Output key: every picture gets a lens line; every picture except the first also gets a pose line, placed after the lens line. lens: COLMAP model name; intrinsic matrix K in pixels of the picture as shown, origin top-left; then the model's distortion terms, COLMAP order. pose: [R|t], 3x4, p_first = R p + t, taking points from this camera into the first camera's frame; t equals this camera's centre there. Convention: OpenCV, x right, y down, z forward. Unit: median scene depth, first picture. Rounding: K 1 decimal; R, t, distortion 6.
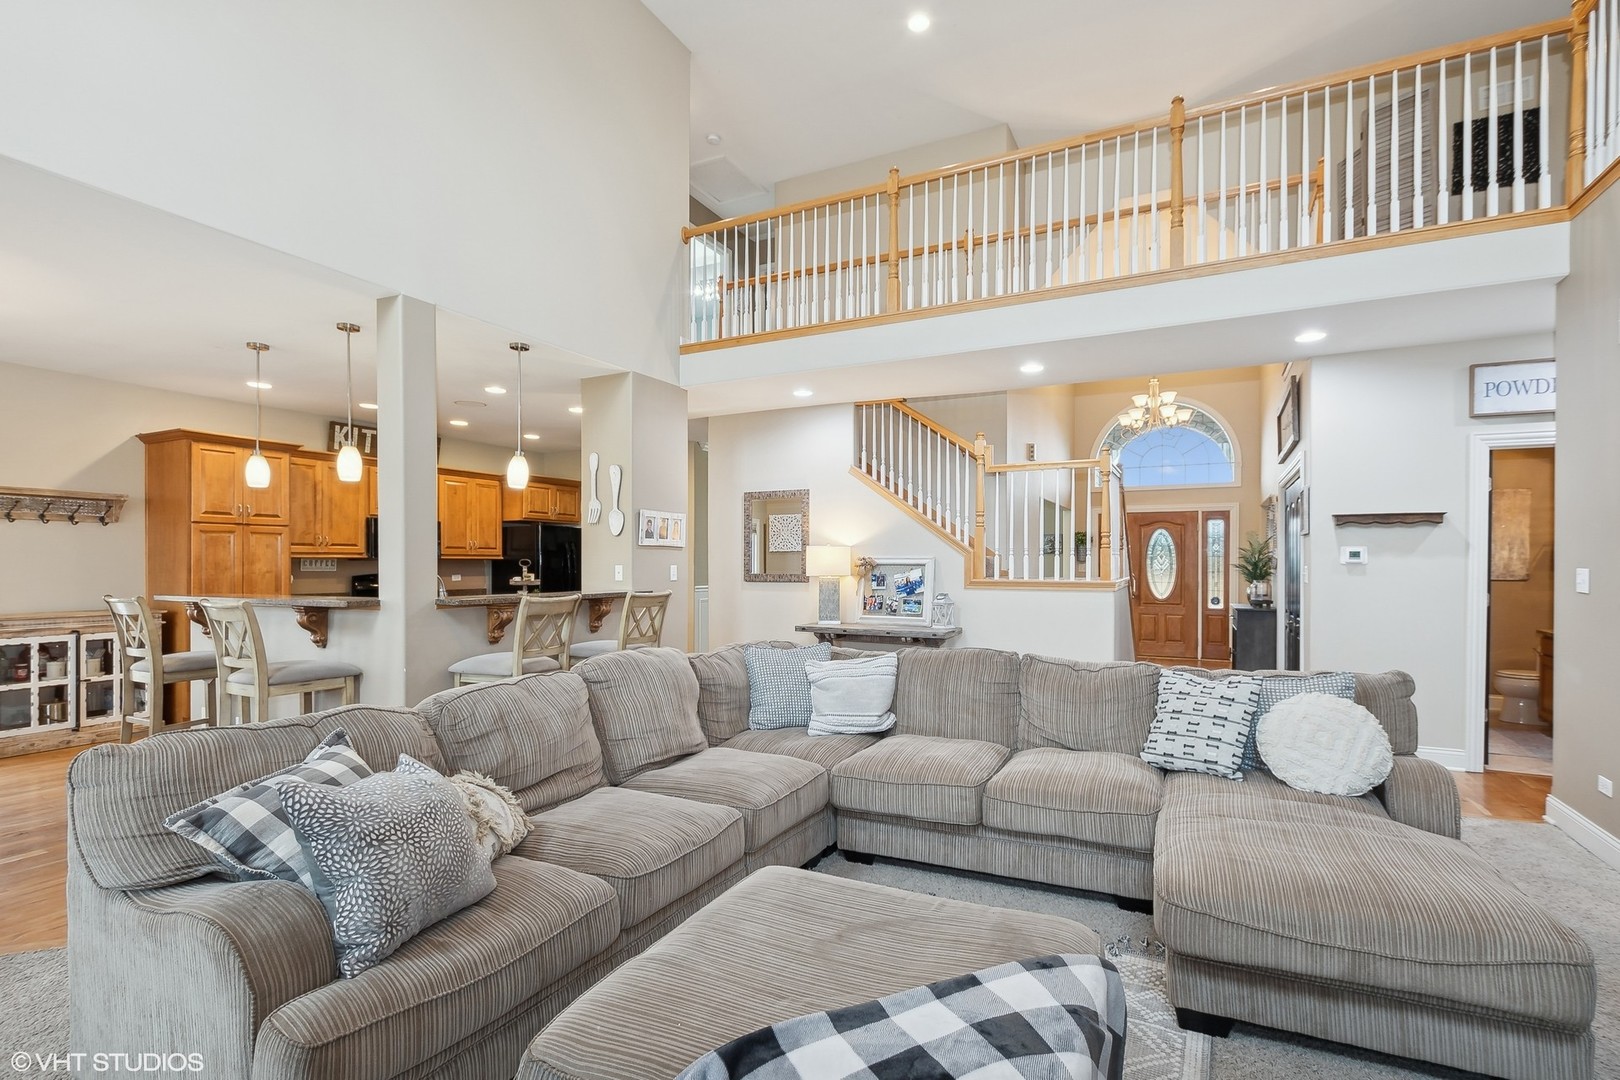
lens RADIAL K [[762.6, 0, 824.7], [0, 762.6, 566.2], [0, 0, 1]] dist [-0.001771, -0.000758]
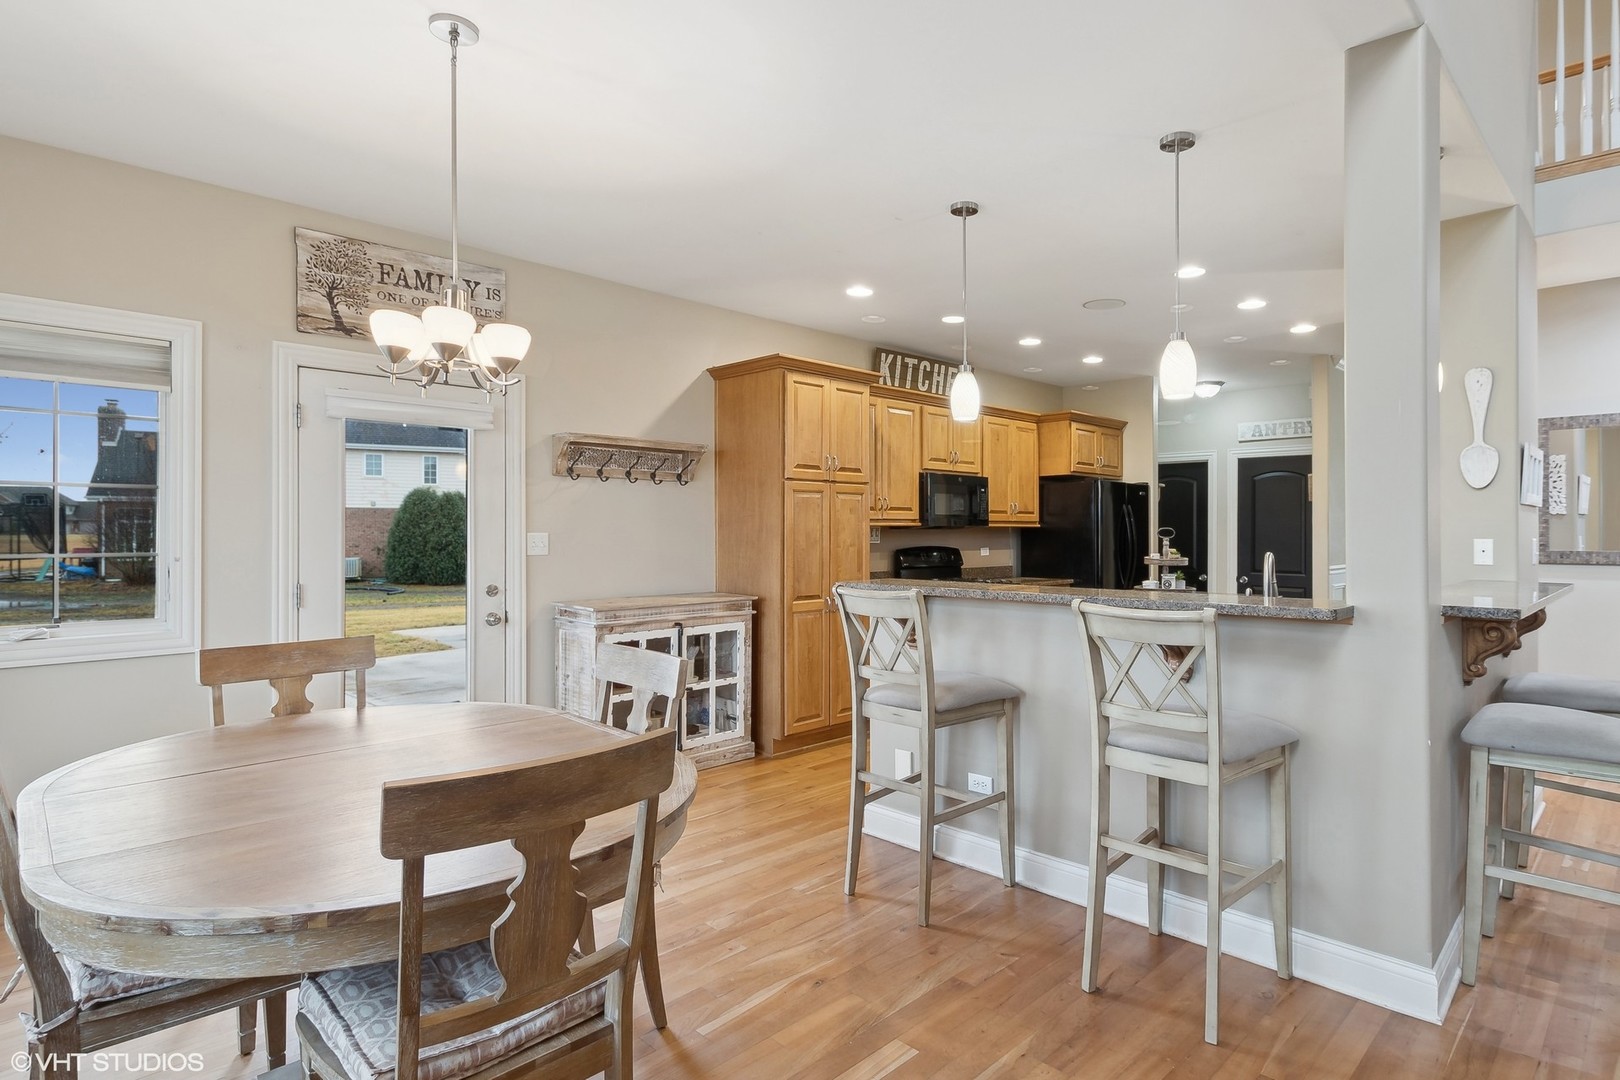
lens RADIAL K [[857.5, 0, 870.7], [0, 857.5, 525.6], [0, 0, 1]] dist [0.007516, -0.003136]
pose [[0.956685, -0.000230, -0.291125, -0.497644], [-0.002179, 0.999966, -0.007954, -0.005238], [0.291116, 0.008244, 0.956652, 0.213743]]
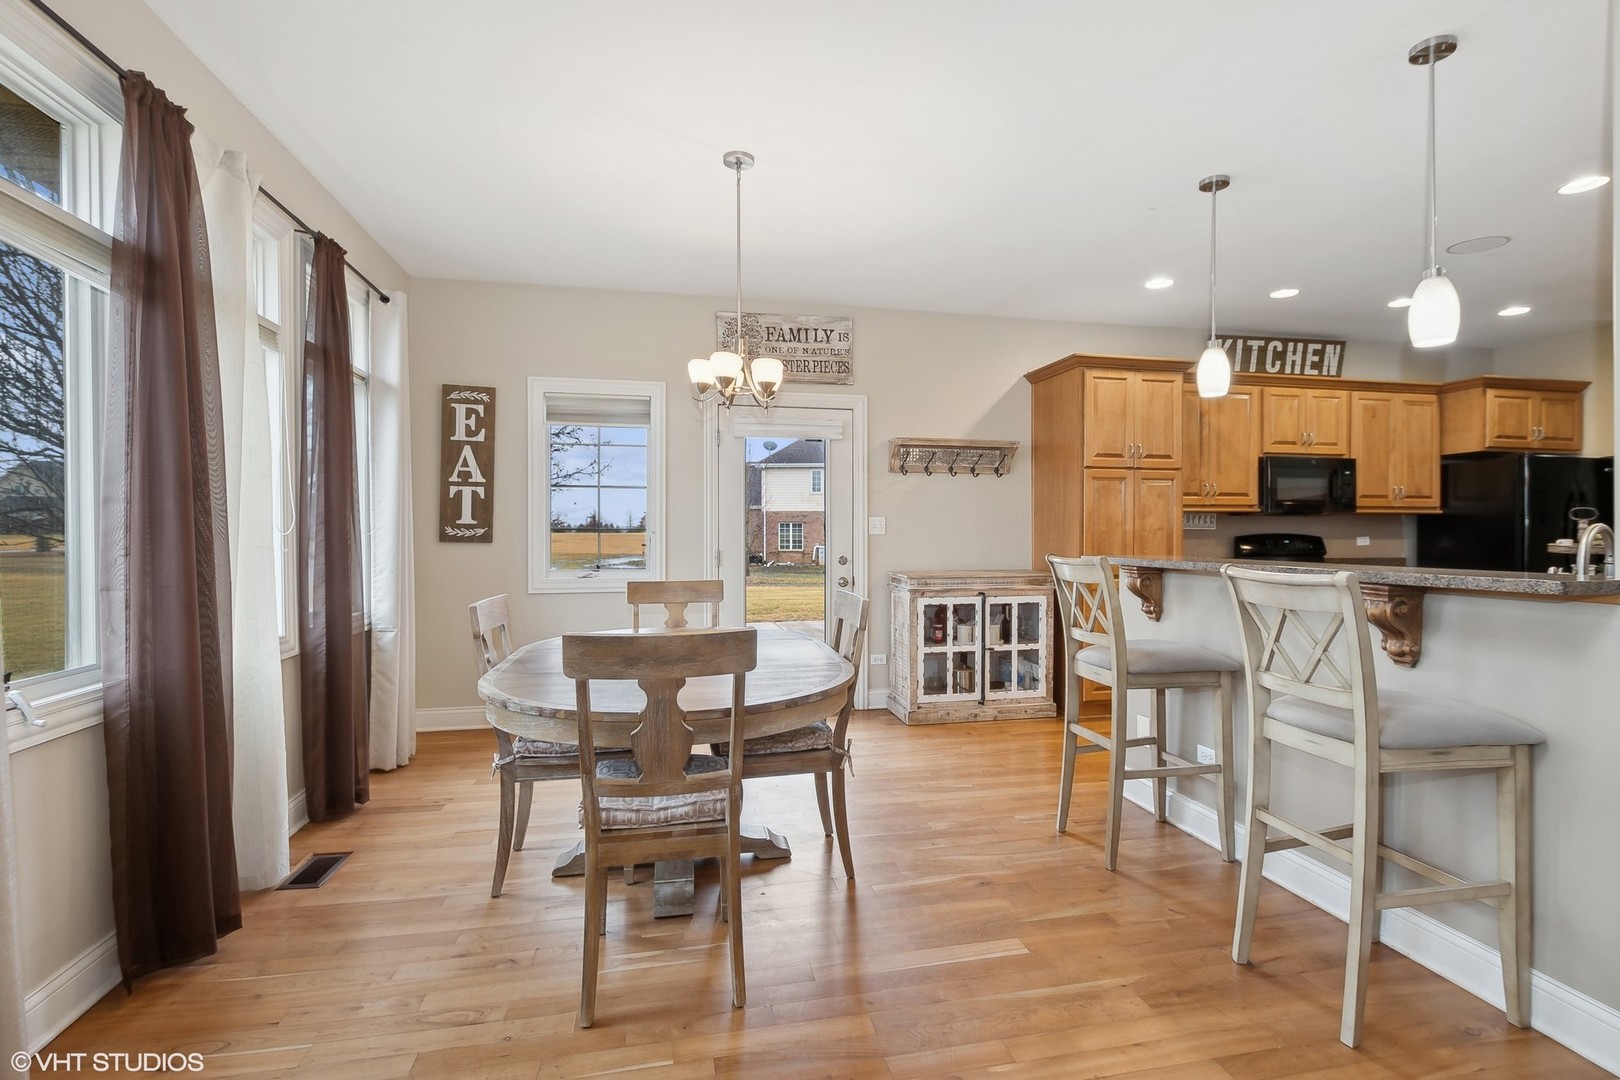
lens RADIAL K [[761.7, 0, 820.3], [0, 761.7, 533.6], [0, 0, 1]] dist [-0.001215, -0.000487]
pose [[0.622513, 0.004306, -0.782598, -0.360388], [-0.003427, 0.999990, 0.002776, 0.012060], [0.782602, 0.000954, 0.622521, 0.261984]]
